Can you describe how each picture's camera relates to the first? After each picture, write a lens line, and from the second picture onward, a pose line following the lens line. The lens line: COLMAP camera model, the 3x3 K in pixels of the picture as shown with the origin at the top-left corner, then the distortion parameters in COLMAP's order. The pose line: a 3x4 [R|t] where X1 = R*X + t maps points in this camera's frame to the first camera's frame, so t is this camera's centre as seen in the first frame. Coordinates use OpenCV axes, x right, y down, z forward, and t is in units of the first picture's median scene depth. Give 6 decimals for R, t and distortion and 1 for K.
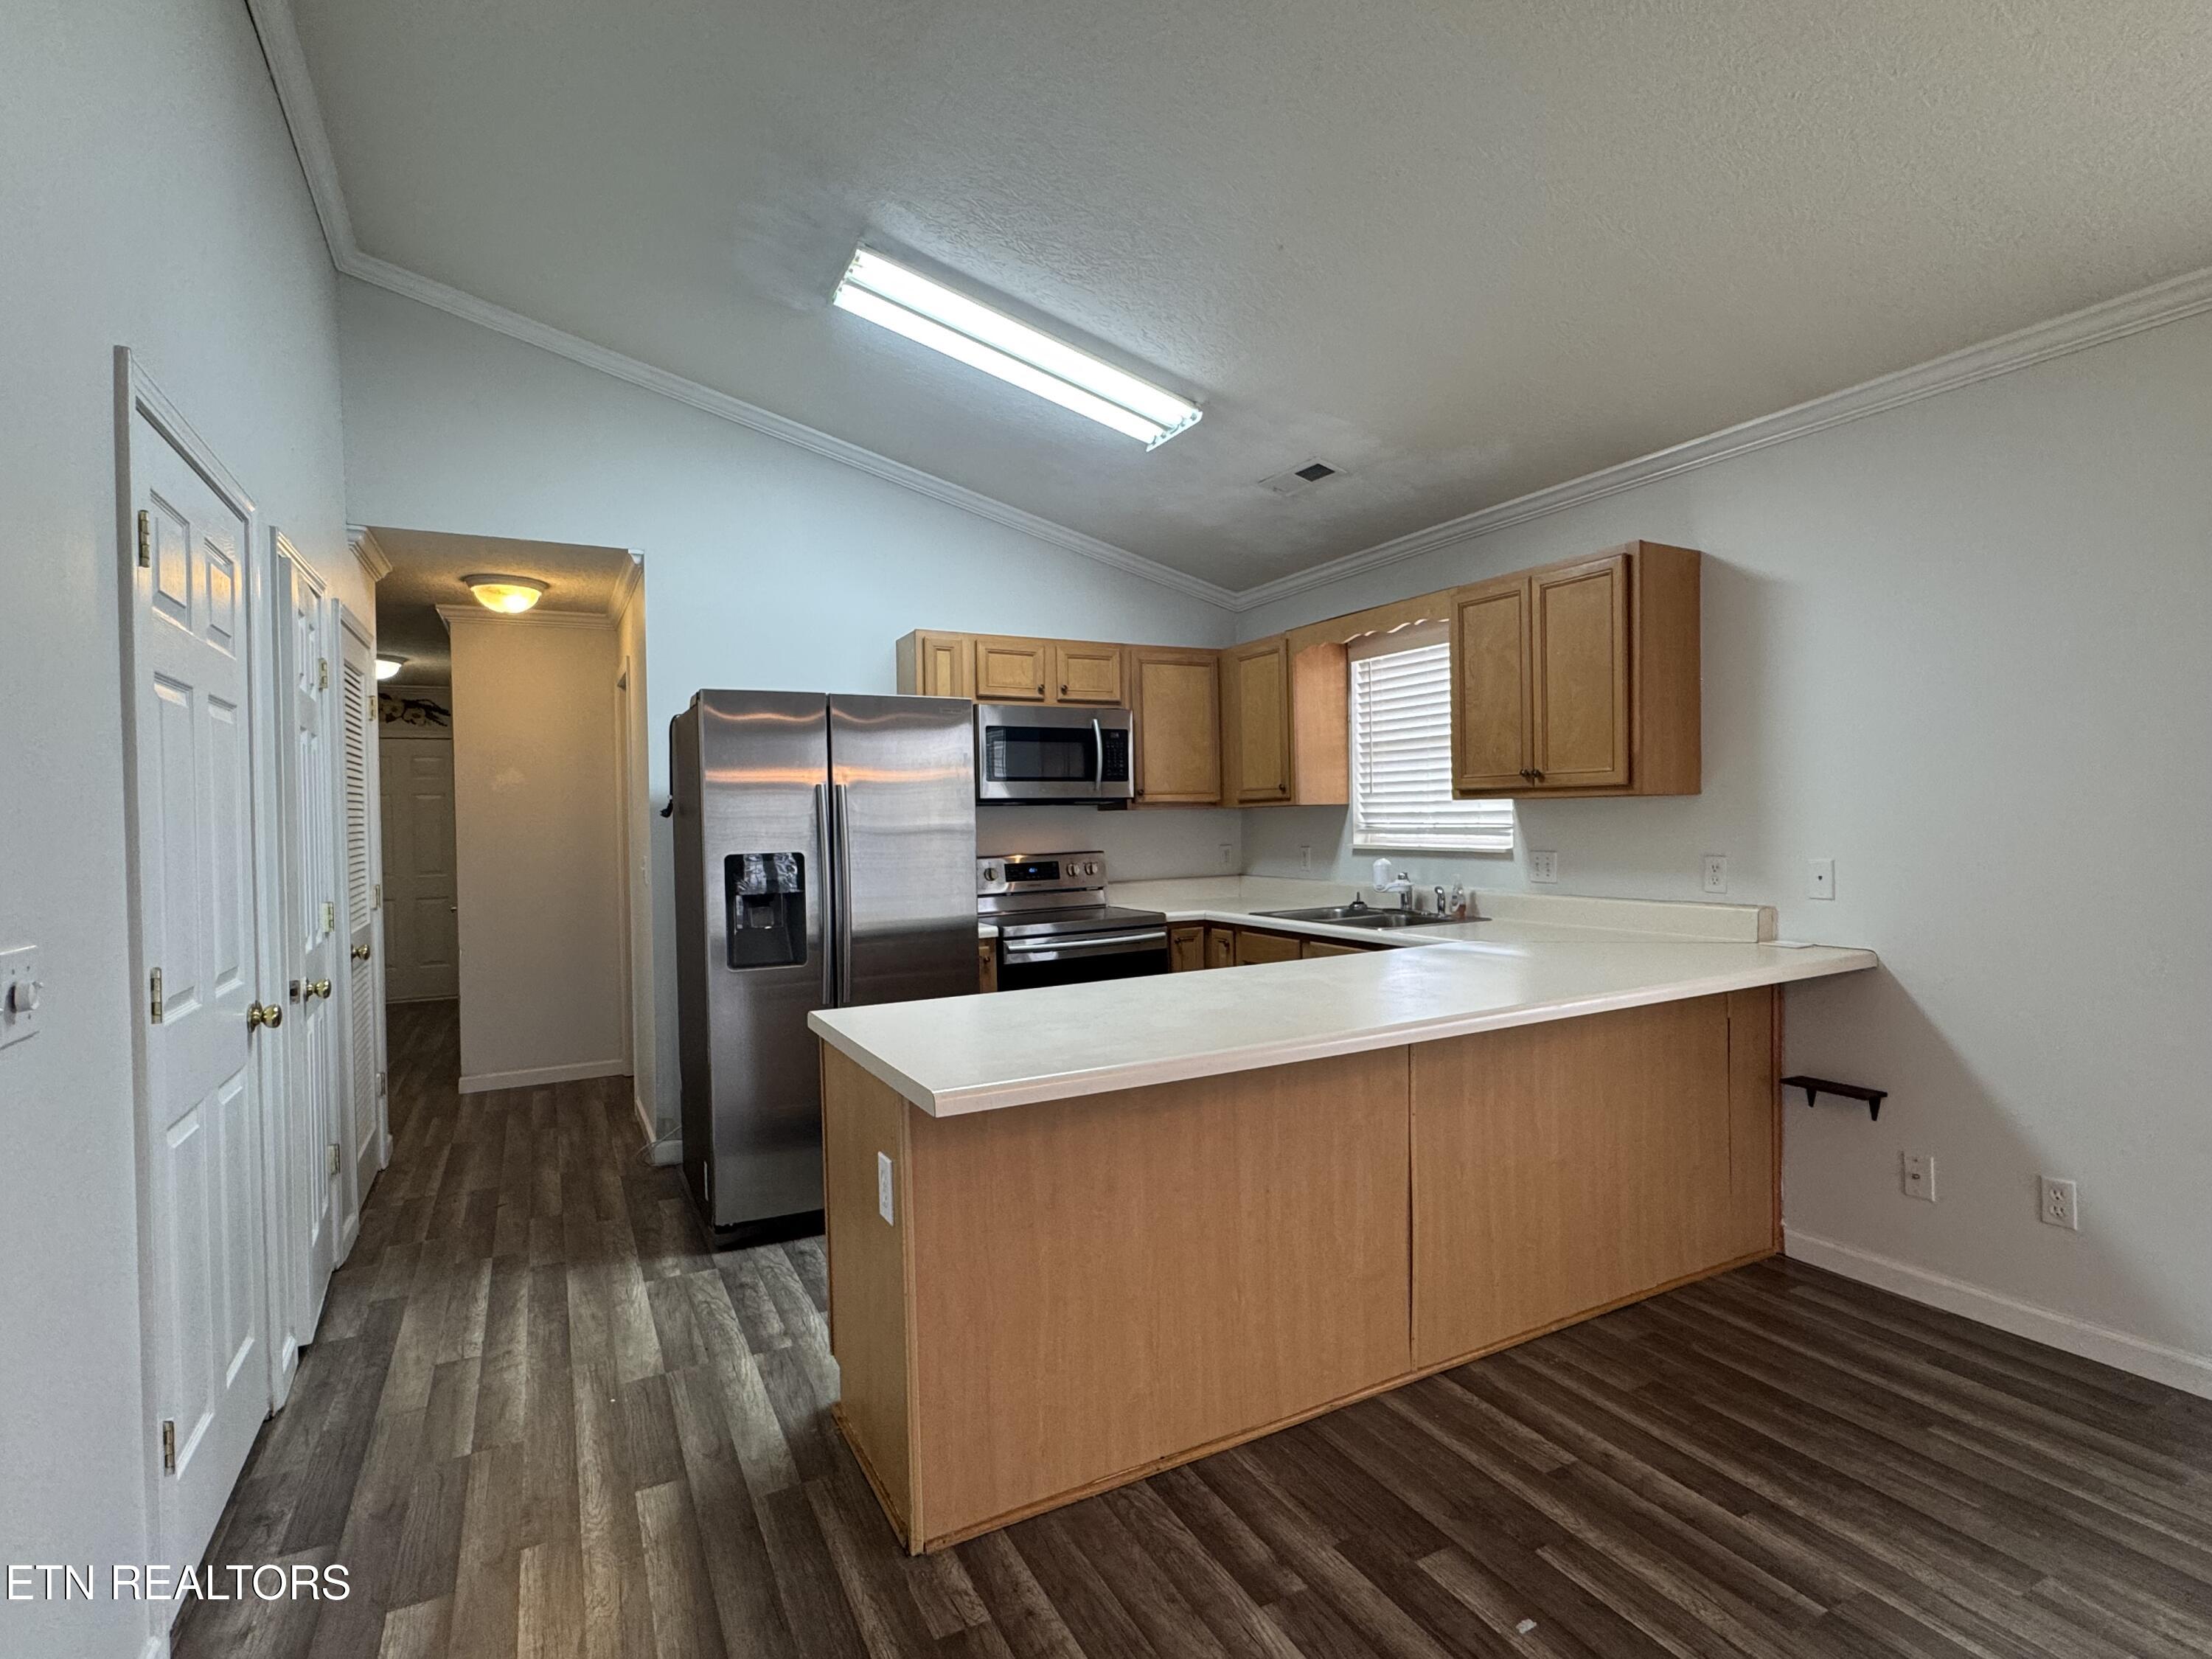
lens RADIAL K [[1091.5, 0, 1111.0], [0, 1091.5, 834.0], [0, 0, 1]] dist [-0.001917, -0.000245]
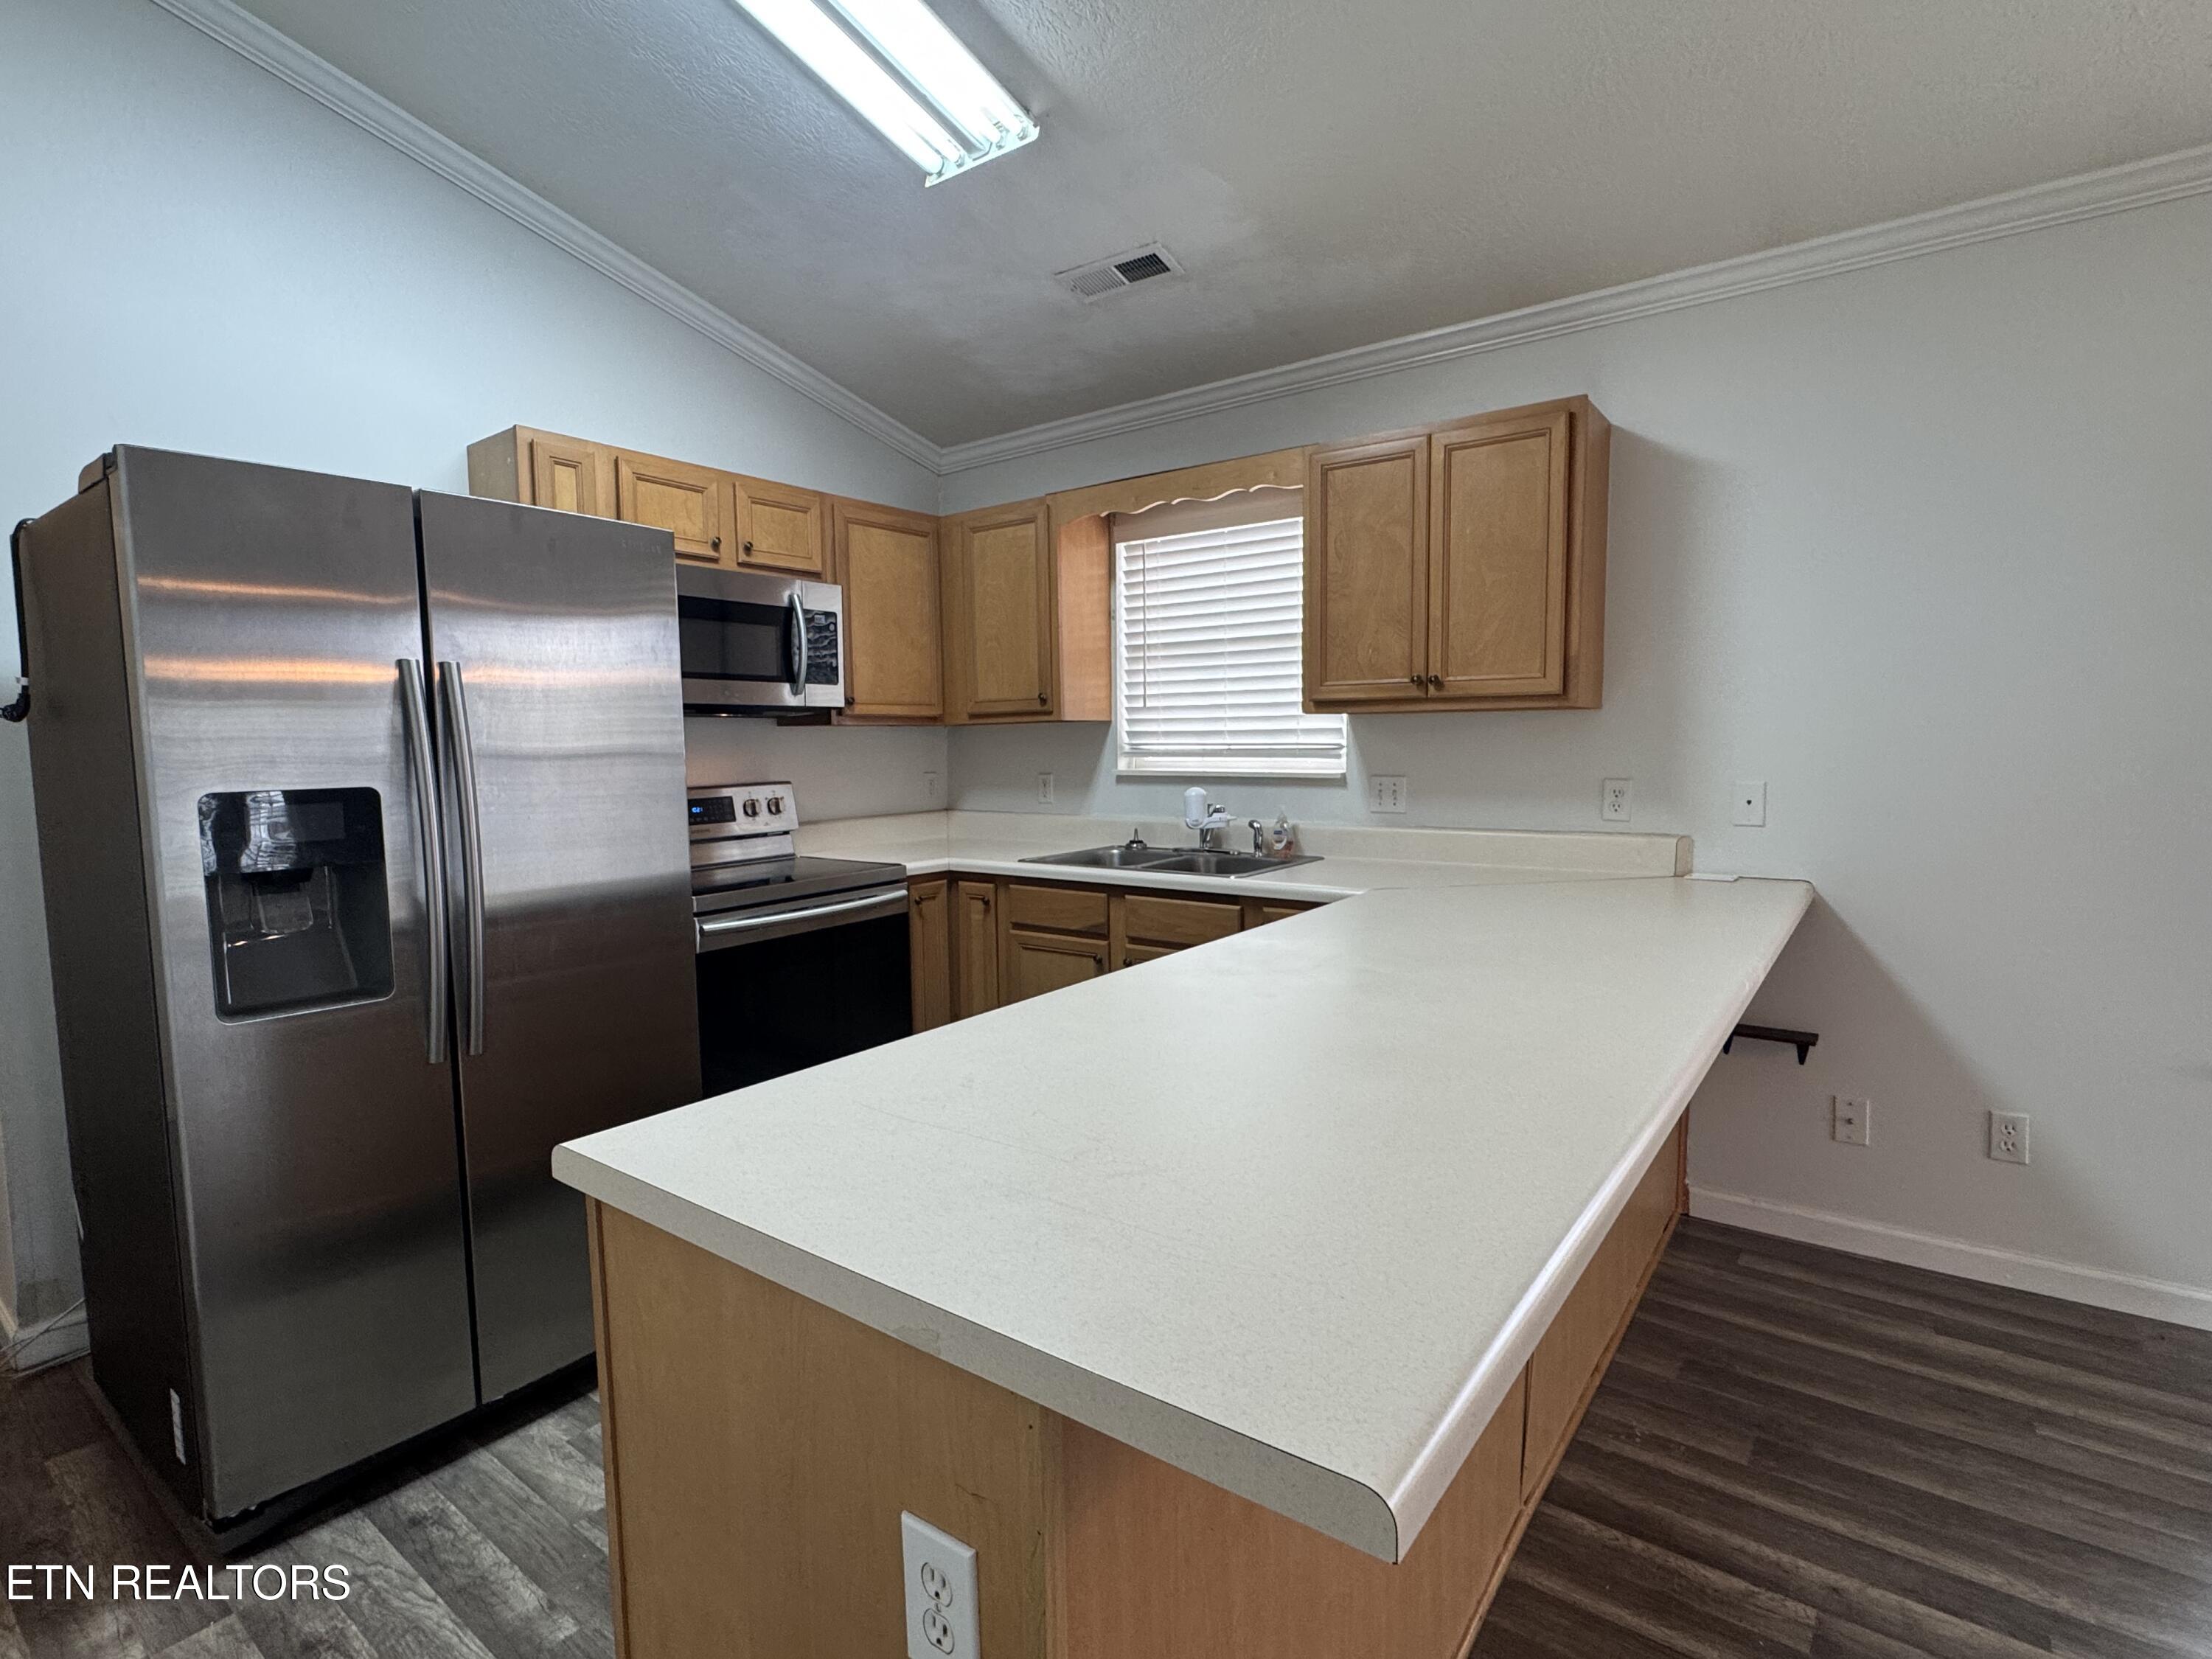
lens RADIAL K [[1091.5, 0, 1106.8], [0, 1091.5, 830.3], [0, 0, 1]] dist [-0.001917, -0.000245]
pose [[0.904595, -0.028662, 0.425306, -0.165758], [0.002564, 0.998085, 0.061809, 0.005083], [-0.426263, -0.054821, 0.902936, 0.326098]]
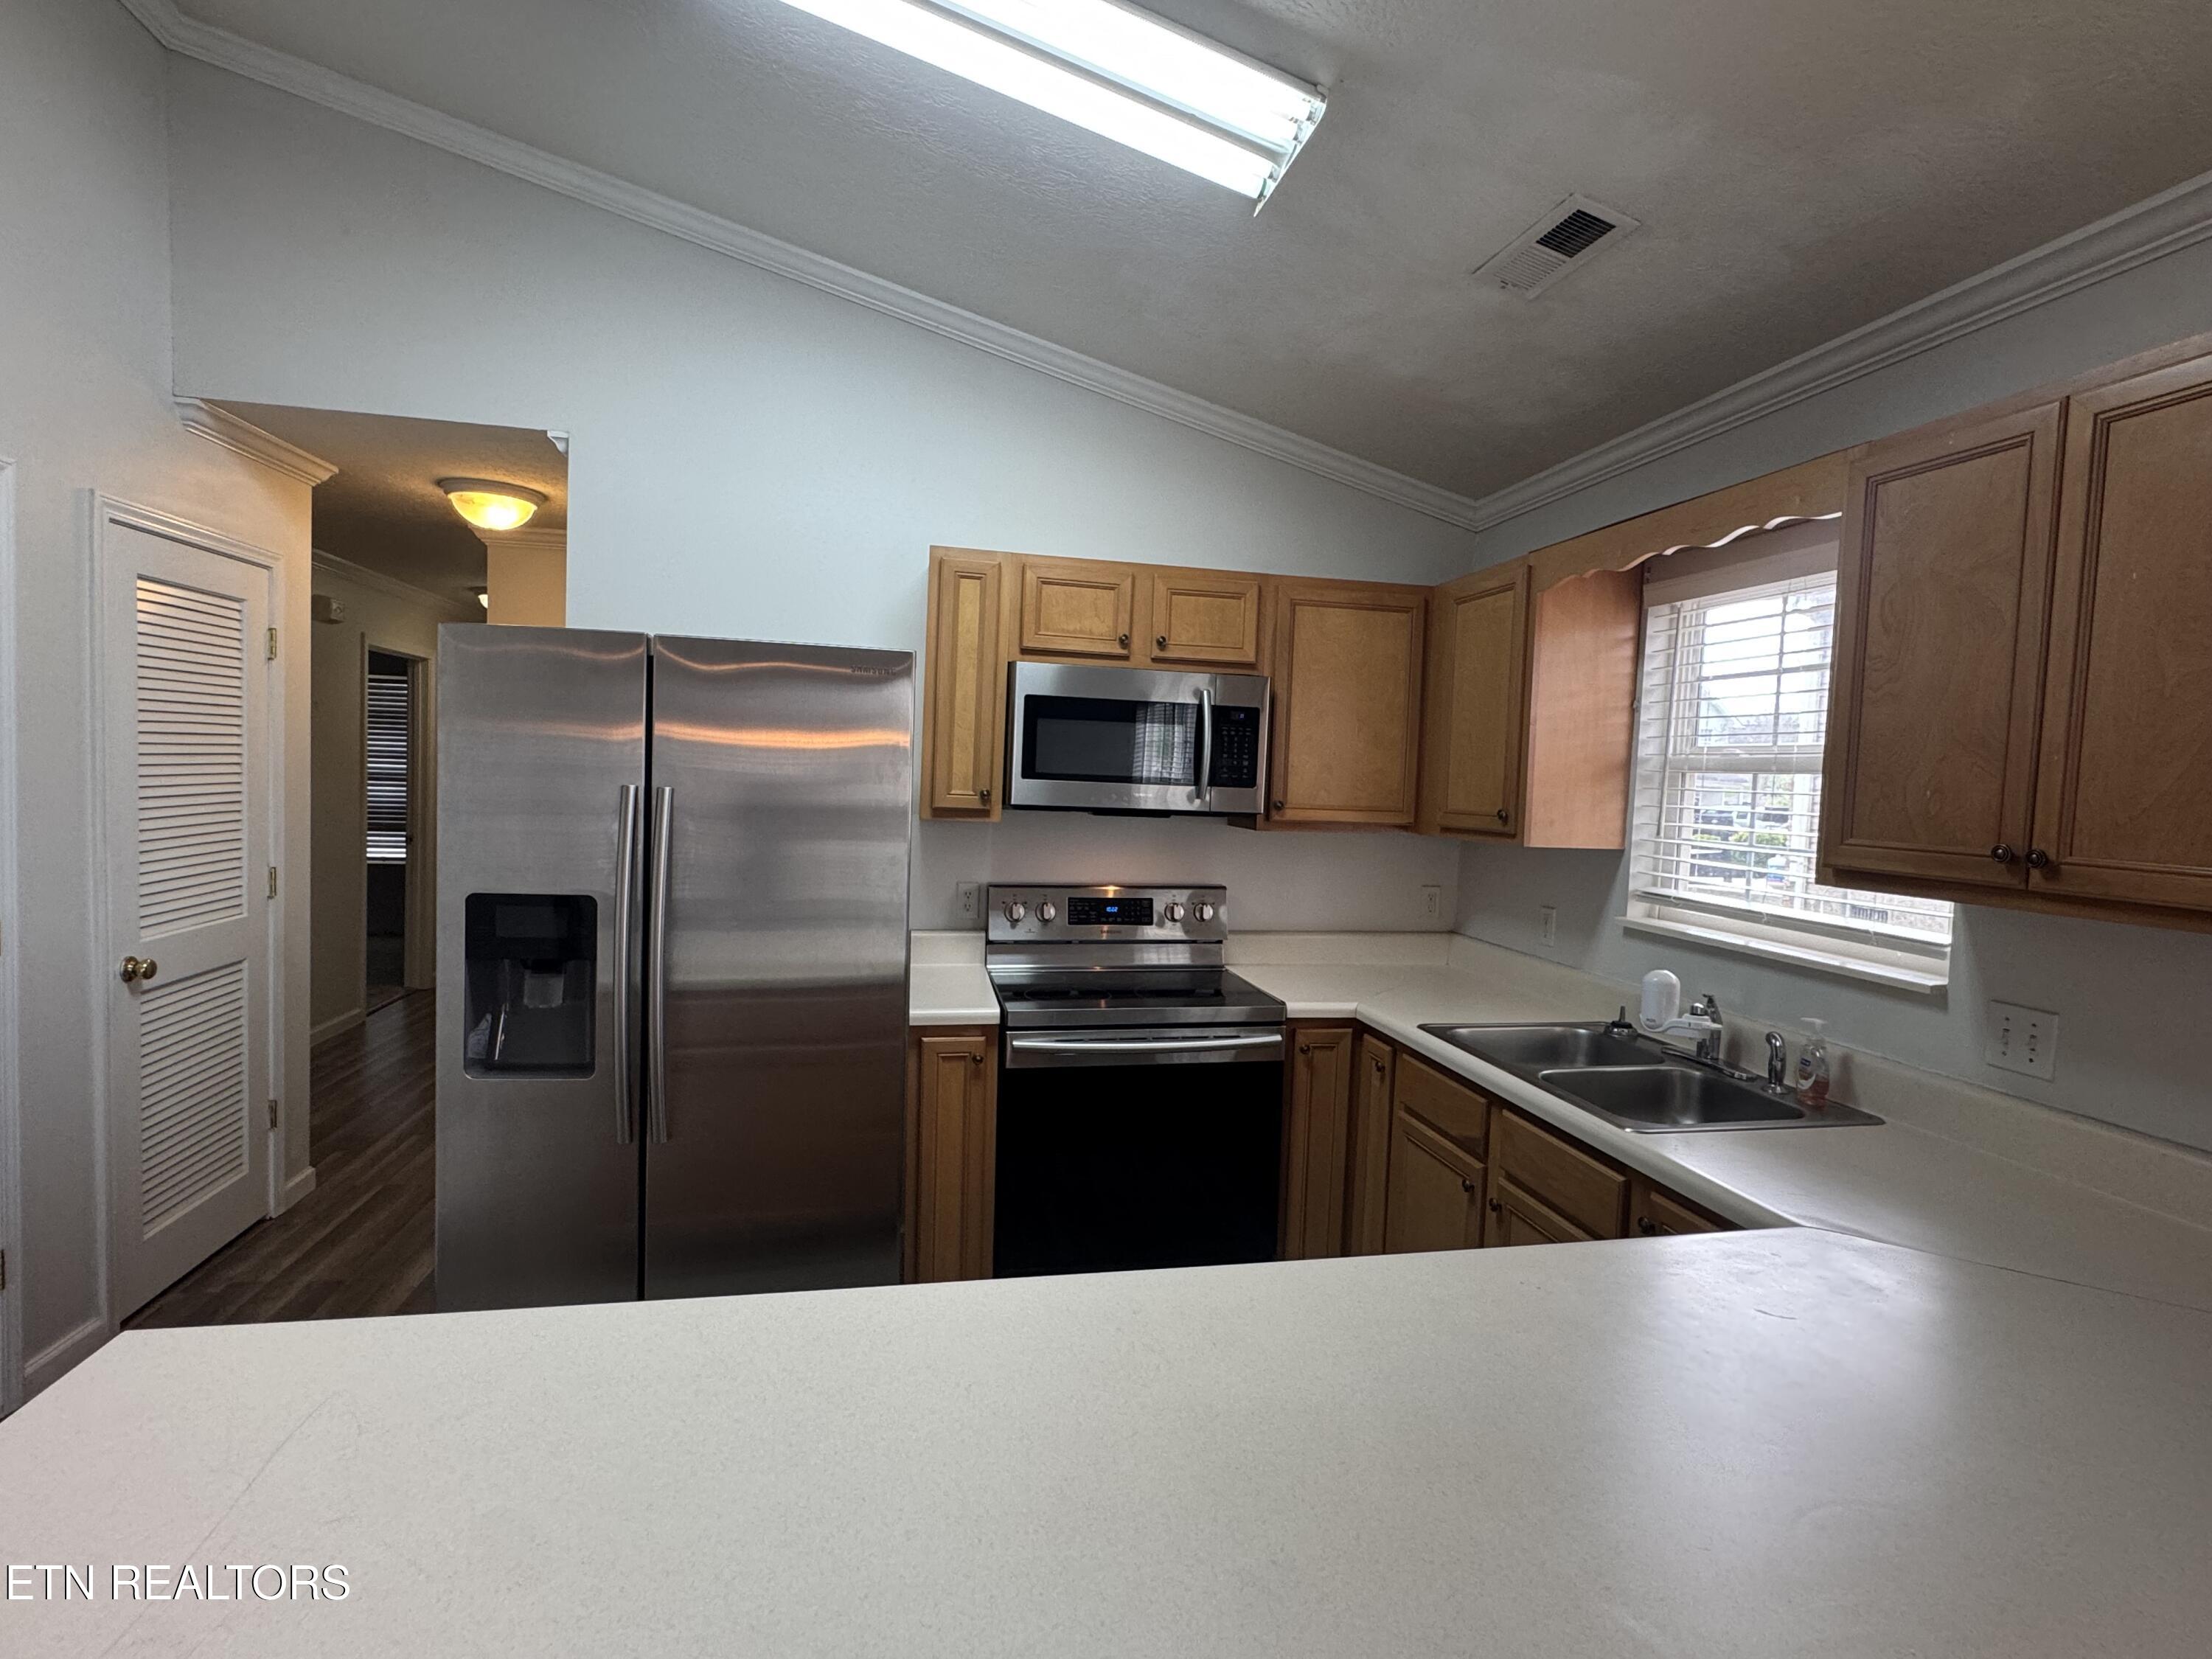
lens RADIAL K [[1091.5, 0, 1114.3], [0, 1091.5, 831.9], [0, 0, 1]] dist [-0.001917, -0.000245]
pose [[0.958418, 0.072386, -0.276034, 0.143871], [-0.062333, 0.997039, 0.045033, -0.057303], [0.278476, -0.025954, 0.960092, 0.440689]]
